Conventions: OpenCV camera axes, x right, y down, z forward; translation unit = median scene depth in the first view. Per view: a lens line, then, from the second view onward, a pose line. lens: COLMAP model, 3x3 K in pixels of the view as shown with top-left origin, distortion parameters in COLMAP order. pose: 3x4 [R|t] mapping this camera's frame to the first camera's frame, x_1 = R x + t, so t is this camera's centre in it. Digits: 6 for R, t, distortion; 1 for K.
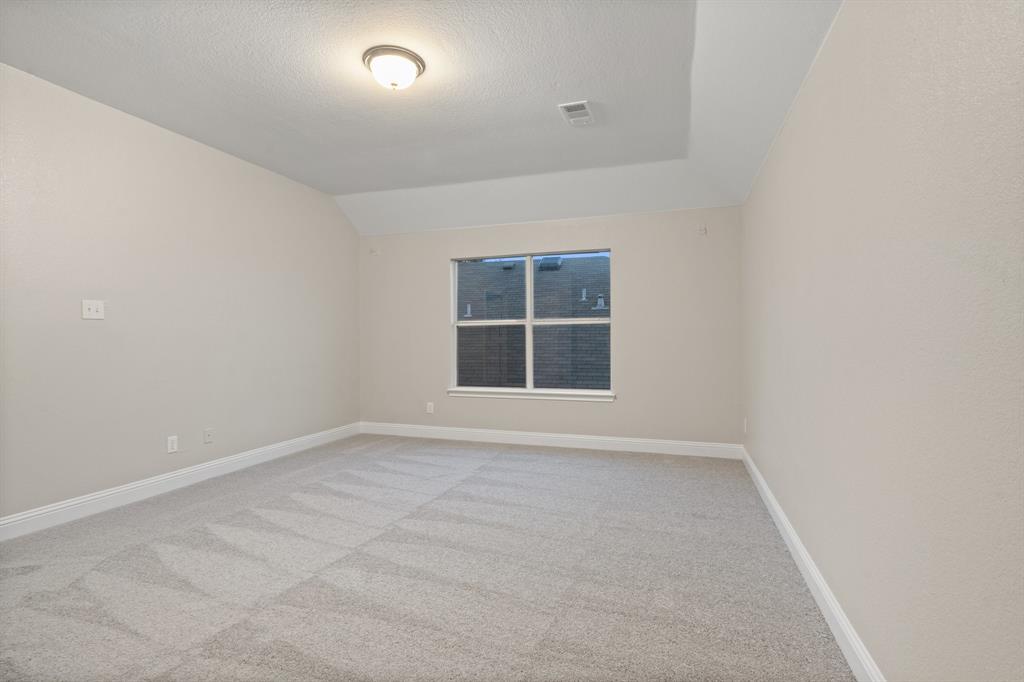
lens RADIAL K [[493.0, 0, 512.0], [0, 493.0, 341.0], [0, 0, 1]] dist [0.002537, 0.000377]
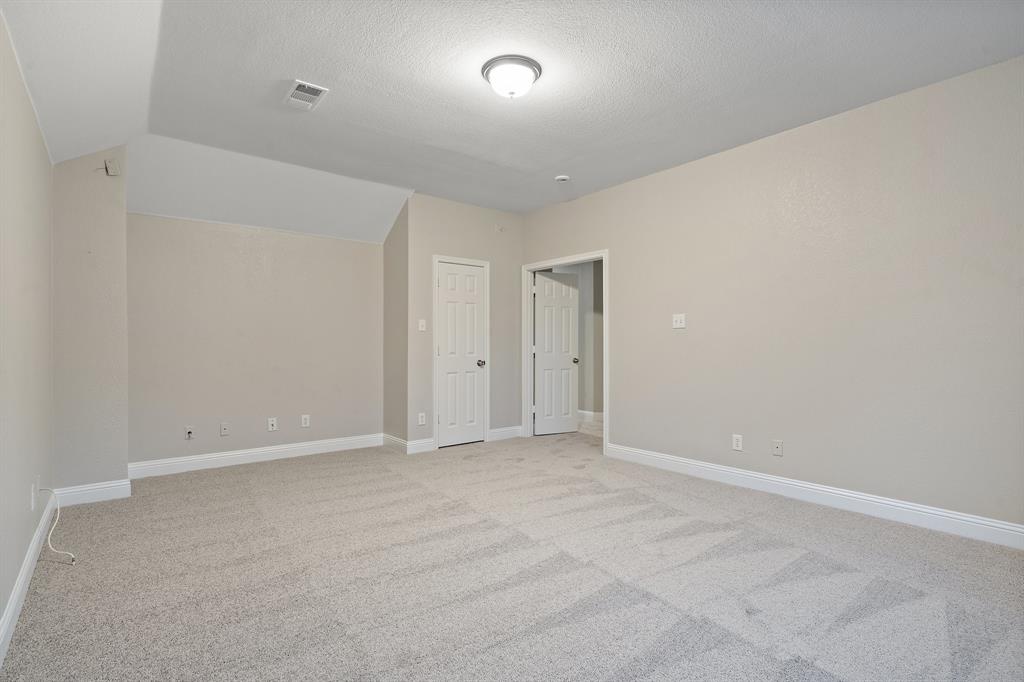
lens RADIAL K [[493.0, 0, 512.0], [0, 493.0, 341.0], [0, 0, 1]] dist [0.002537, 0.000377]
pose [[-0.542746, -0.001714, -0.839895, 0.597377], [-0.000564, 0.999998, -0.001676, -0.007158], [0.839897, -0.000436, -0.542746, 1.512440]]
